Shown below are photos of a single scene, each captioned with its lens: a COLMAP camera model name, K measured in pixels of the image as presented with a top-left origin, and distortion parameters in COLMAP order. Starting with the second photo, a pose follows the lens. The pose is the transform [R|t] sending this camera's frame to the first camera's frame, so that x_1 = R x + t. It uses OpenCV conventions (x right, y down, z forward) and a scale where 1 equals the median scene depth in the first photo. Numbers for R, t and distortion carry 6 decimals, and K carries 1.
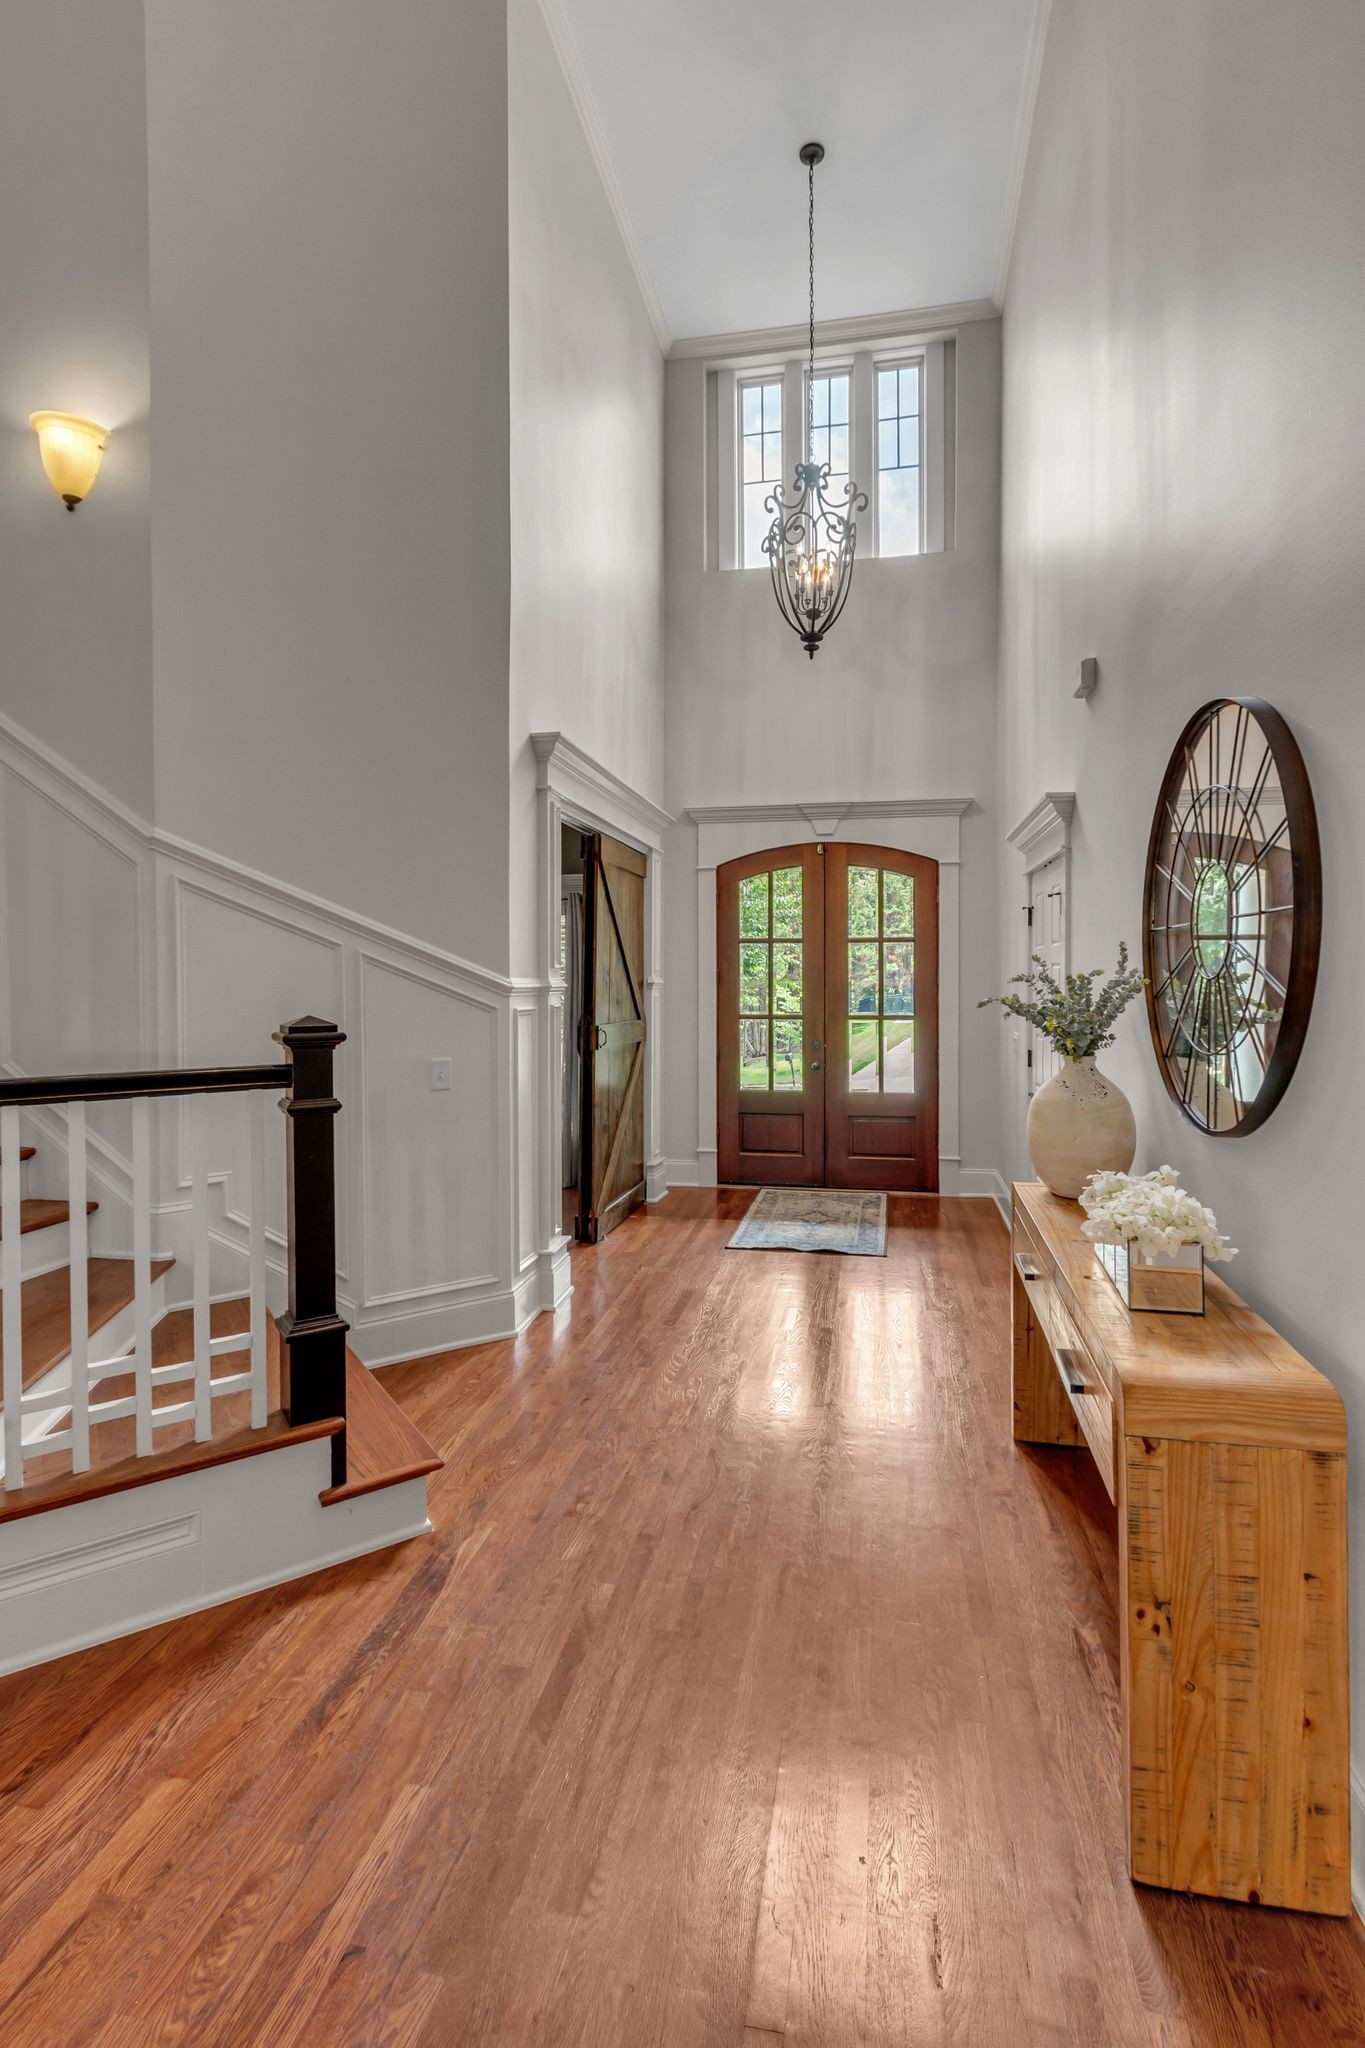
lens RADIAL K [[957.2, 0, 678.8], [0, 957.2, 989.4], [0, 0, 1]] dist [0.004104, -0.000310]
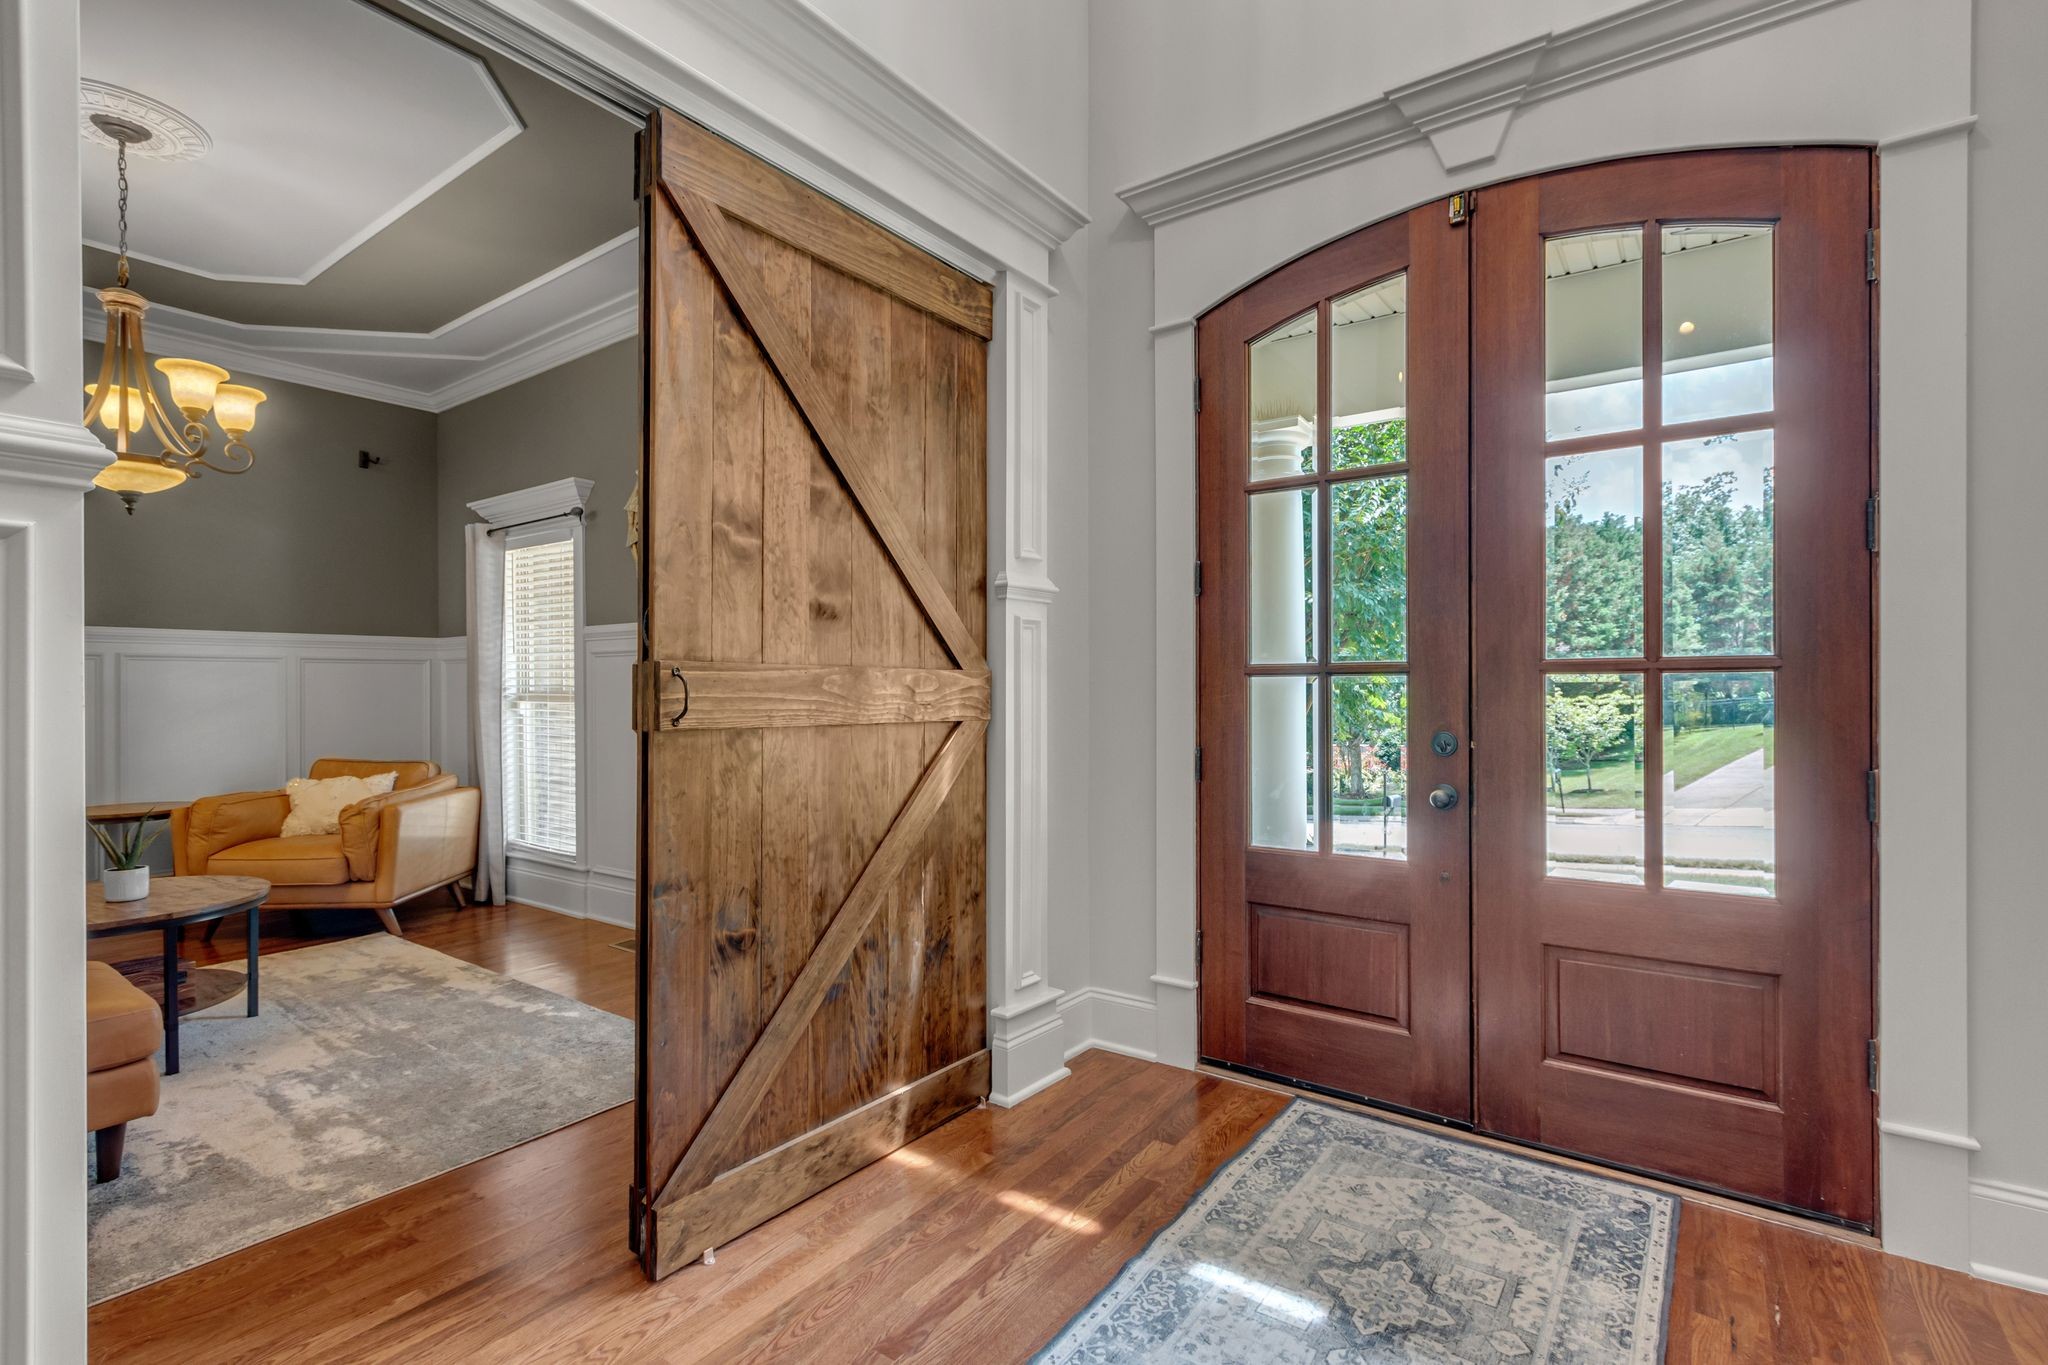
lens RADIAL K [[927.4, 0, 1019.0], [0, 927.4, 688.2], [0, 0, 1]] dist [-0.000558, -0.000116]
pose [[0.909277, -0.000861, -0.416192, 0.143314], [-0.000034, 0.999998, -0.002143, 0.038737], [0.416192, 0.001963, 0.909274, 0.607530]]
